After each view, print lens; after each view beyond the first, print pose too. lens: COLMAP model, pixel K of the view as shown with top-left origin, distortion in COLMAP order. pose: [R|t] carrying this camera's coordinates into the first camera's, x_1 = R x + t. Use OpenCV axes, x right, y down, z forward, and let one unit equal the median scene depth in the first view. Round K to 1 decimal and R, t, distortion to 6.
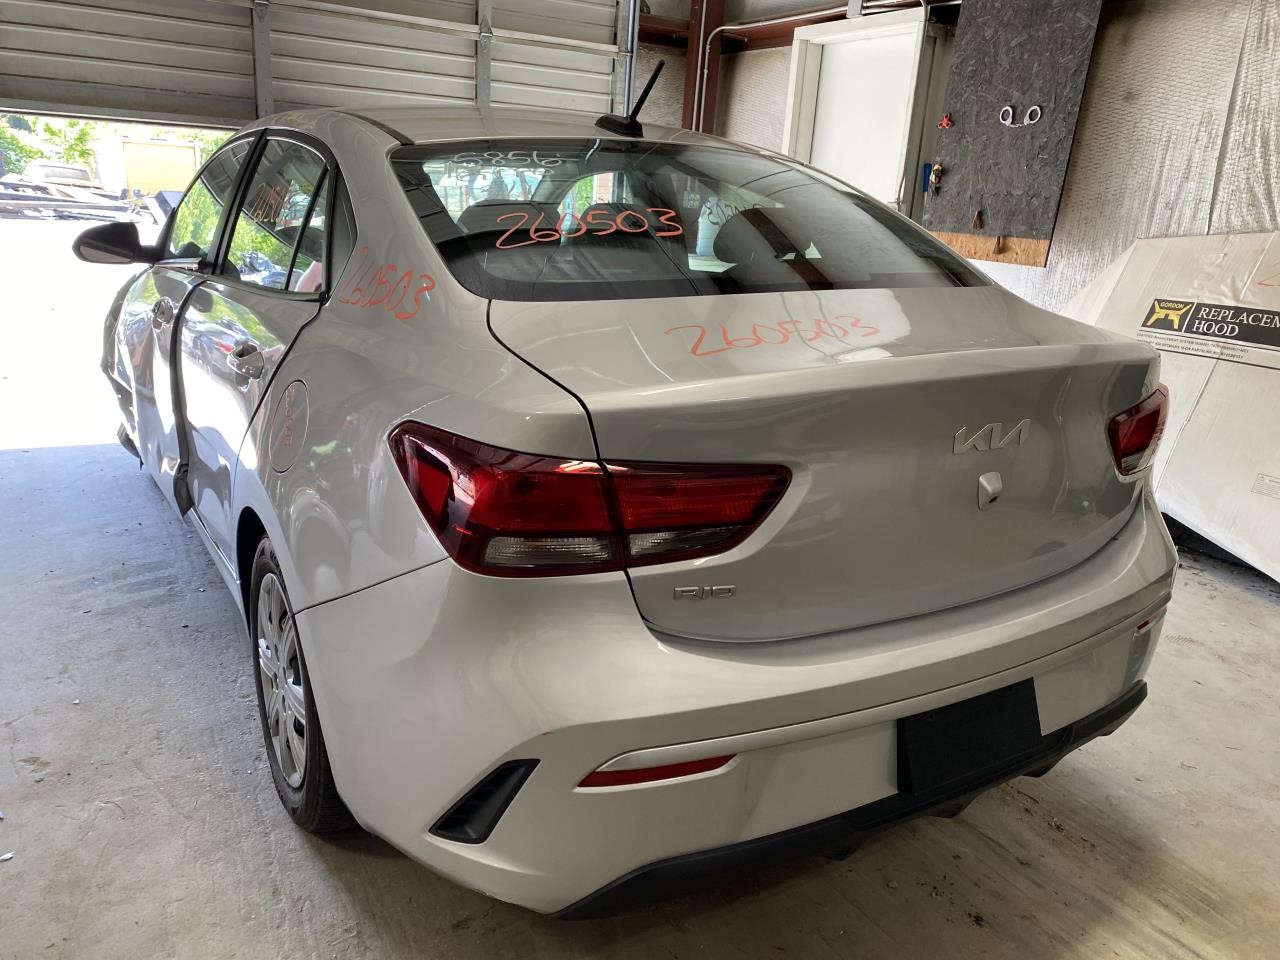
lens RADIAL K [[964.3, 0, 608.5], [0, 964.3, 474.2], [0, 0, 1]] dist [0.000633, 0.002585]
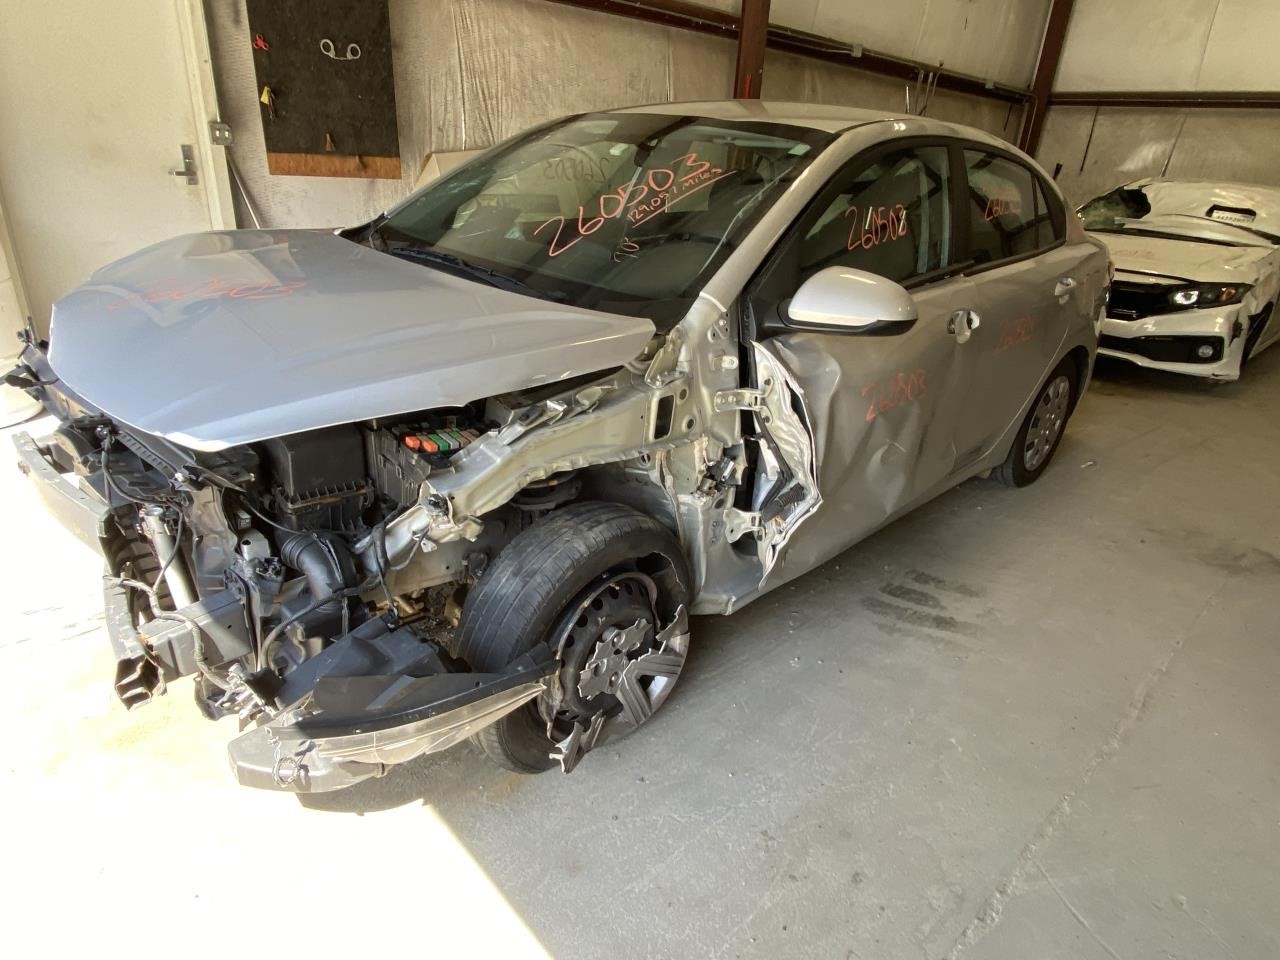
lens RADIAL K [[737.4, 0, 630.2], [0, 737.4, 483.4], [0, 0, 1]] dist [0.003418, -0.000970]
pose [[-0.212791, -0.463742, 0.860037, -0.811874], [0.206909, 0.838848, 0.503510, -0.355539], [-0.954939, 0.285092, -0.082546, 1.025851]]
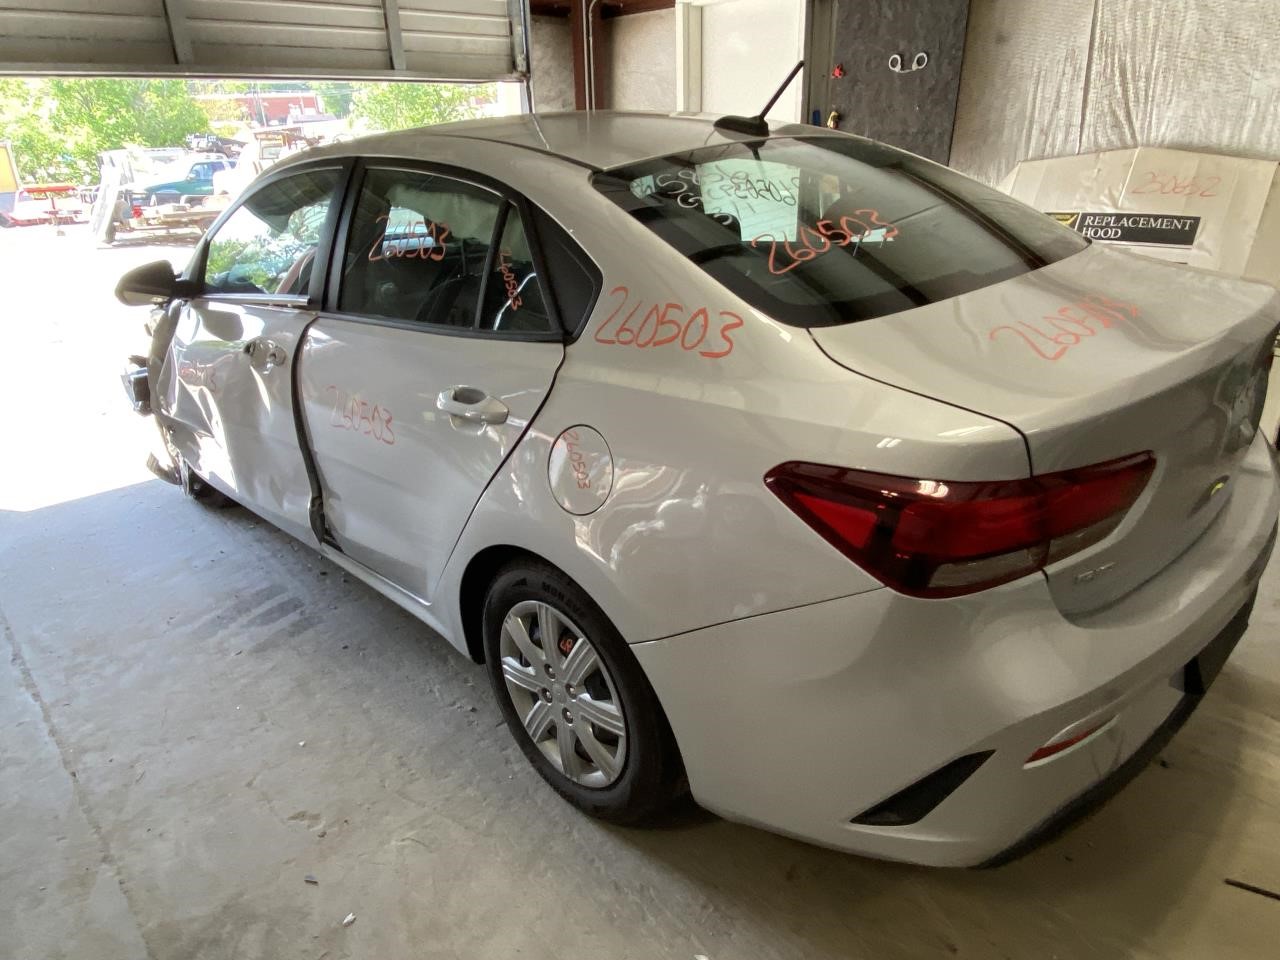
lens RADIAL K [[826.2, 0, 618.6], [0, 826.2, 478.5], [0, 0, 1]] dist [0.026910, -0.035382]
pose [[0.971038, -0.169682, 0.168208, -0.188966], [0.151081, 0.981465, 0.117898, -0.059817], [-0.185095, -0.089070, 0.978676, 0.052272]]
